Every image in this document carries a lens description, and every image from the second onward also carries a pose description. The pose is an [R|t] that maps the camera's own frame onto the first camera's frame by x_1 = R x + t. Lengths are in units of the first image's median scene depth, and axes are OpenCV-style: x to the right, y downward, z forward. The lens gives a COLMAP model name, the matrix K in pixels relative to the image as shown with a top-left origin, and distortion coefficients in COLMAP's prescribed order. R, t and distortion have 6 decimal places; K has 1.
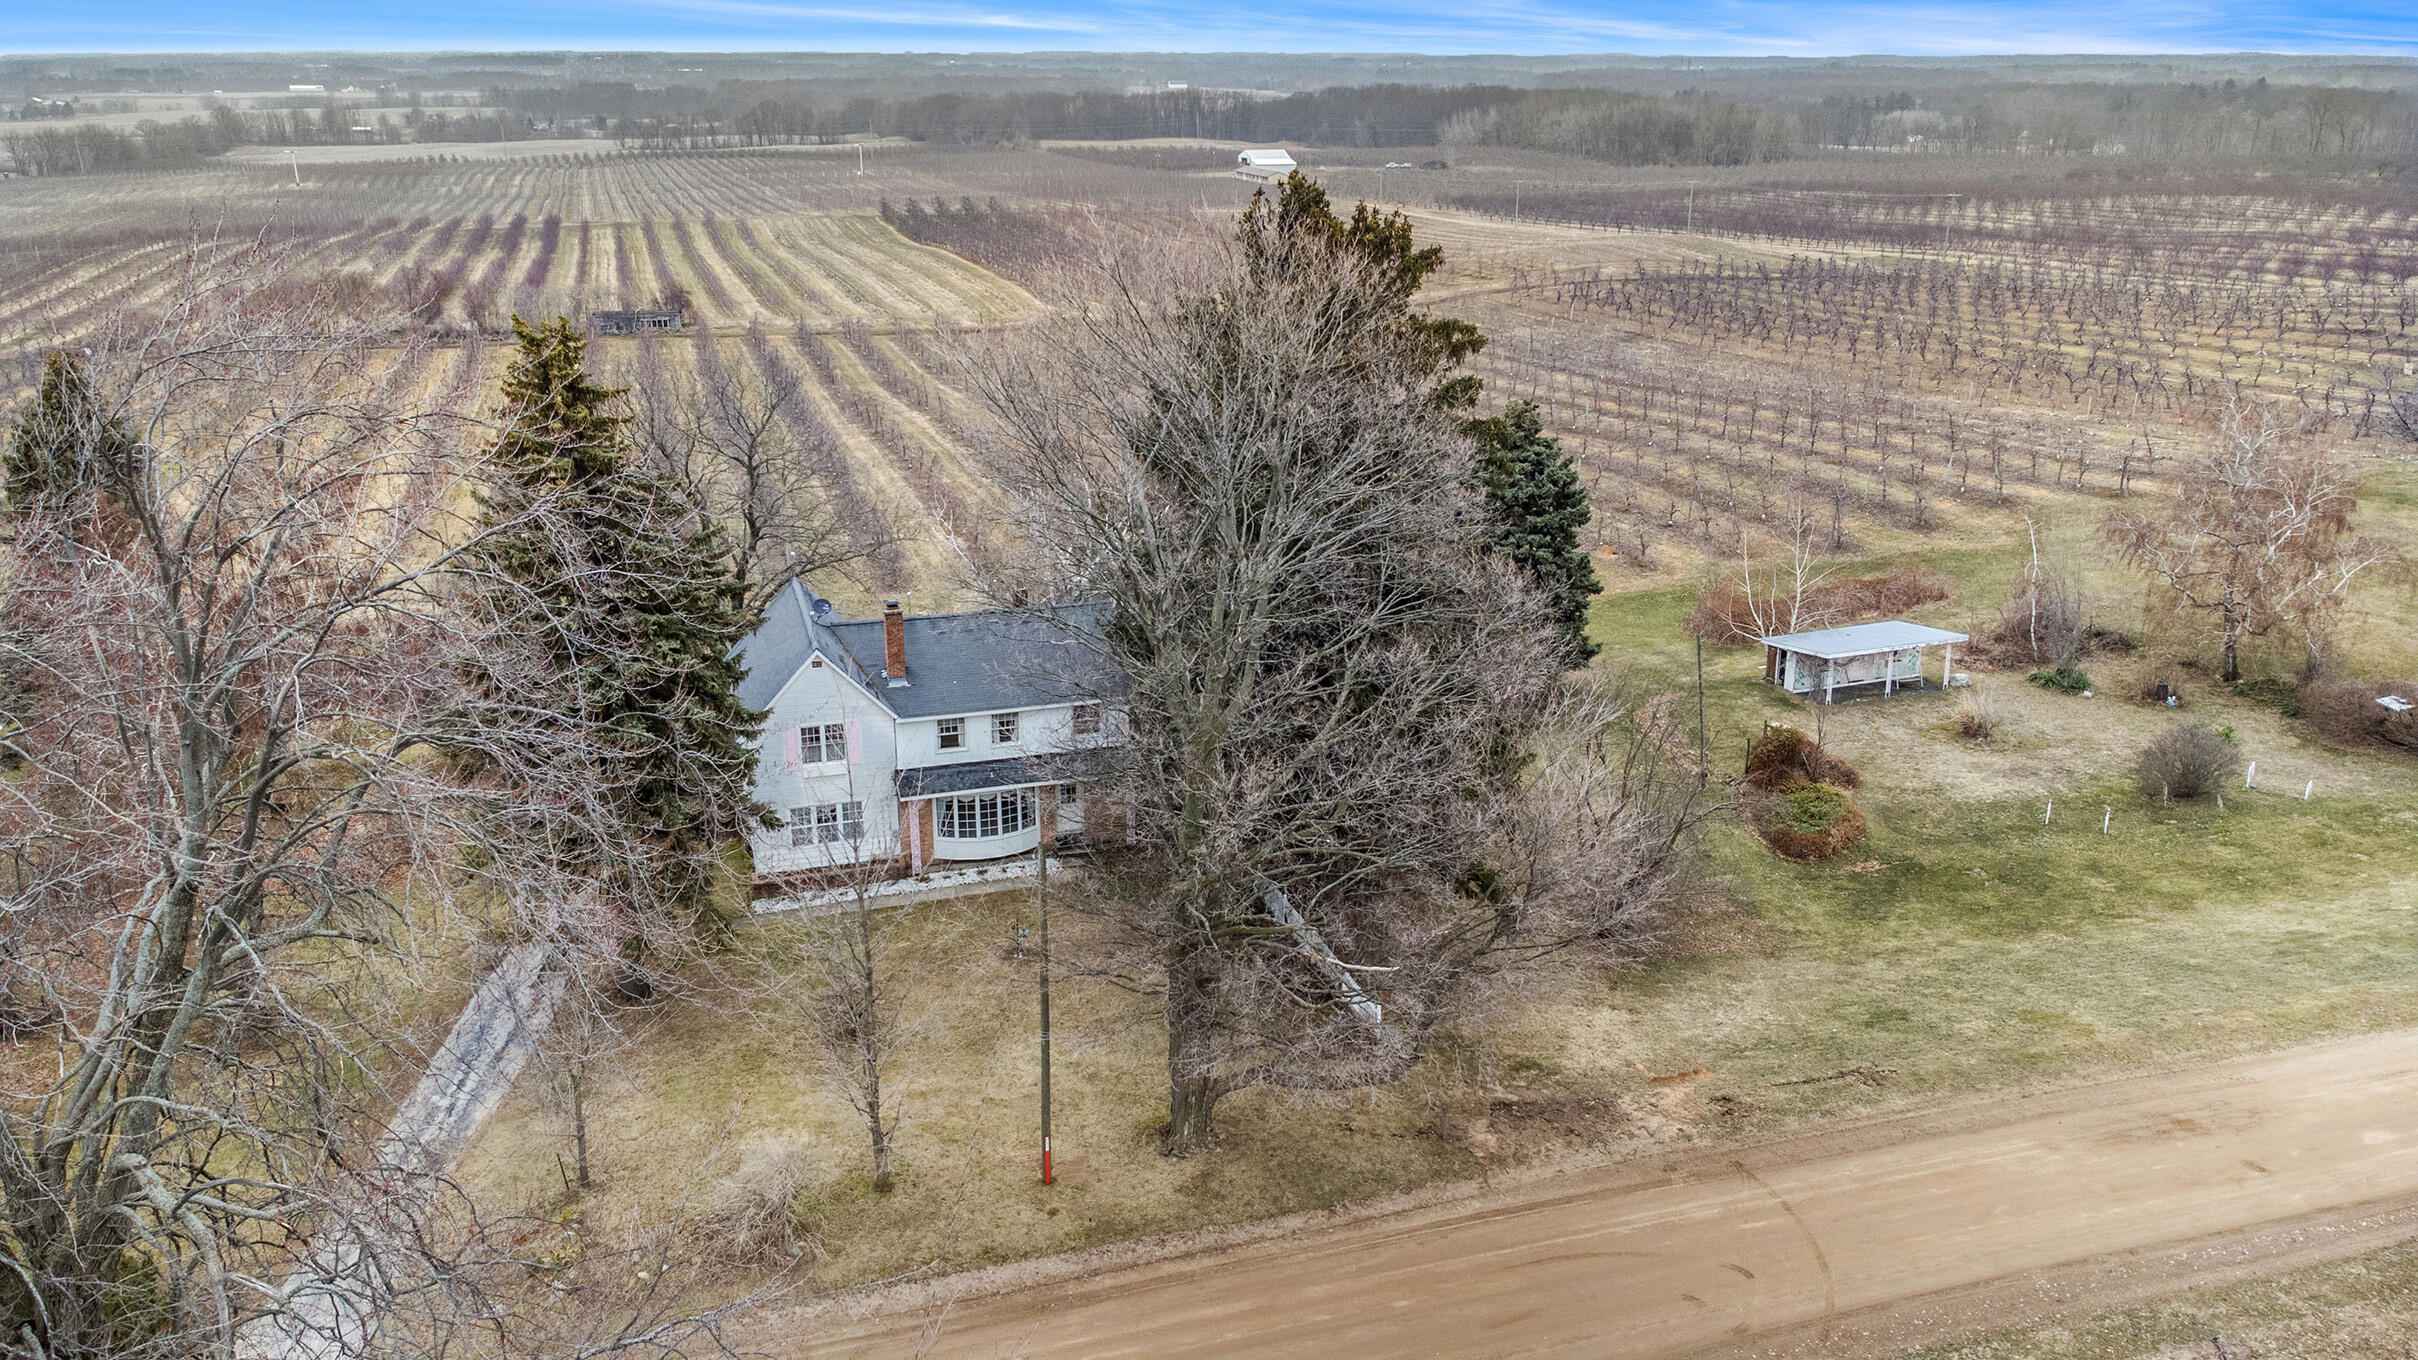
lens RADIAL K [[1791.4, 0, 1208.4], [0, 1791.4, 685.0], [0, 0, 1]] dist [-0.000973, -0.001477]
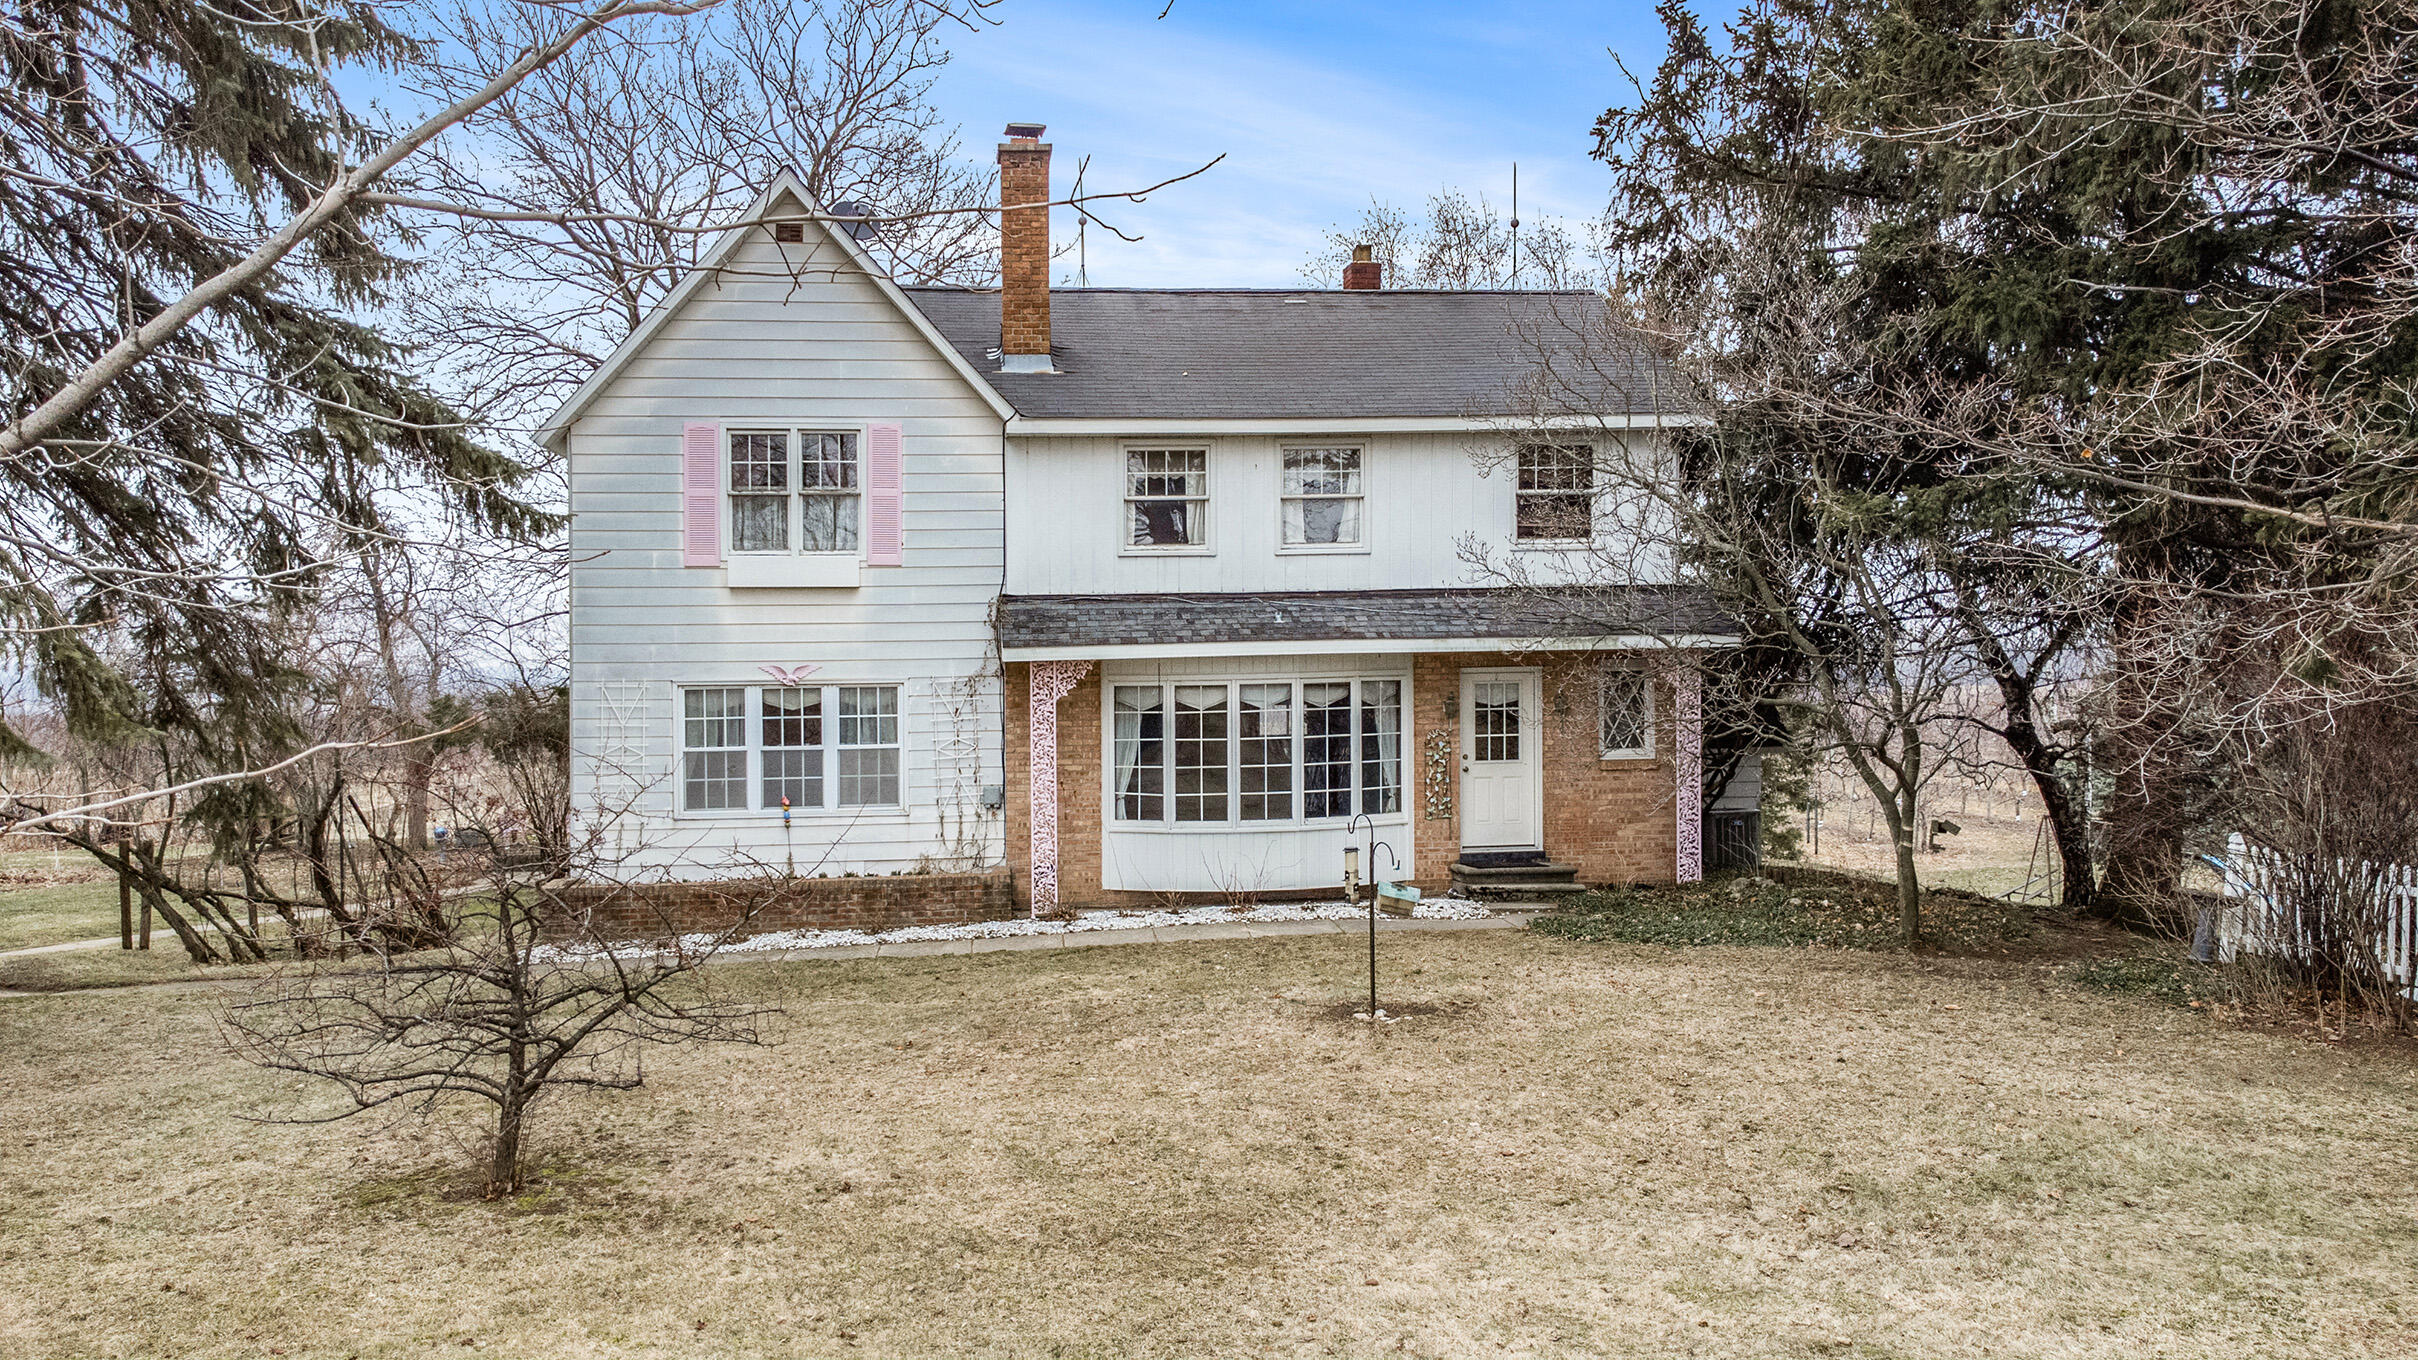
lens RADIAL K [[1791.4, 0, 1214.5], [0, 1791.4, 674.4], [0, 0, 1]] dist [-0.000973, -0.001477]
pose [[0.987719, -0.002603, -0.156219, -0.080141], [-0.046750, 0.949128, -0.311402, 0.164815], [0.149082, 0.314881, 0.937350, 0.683755]]
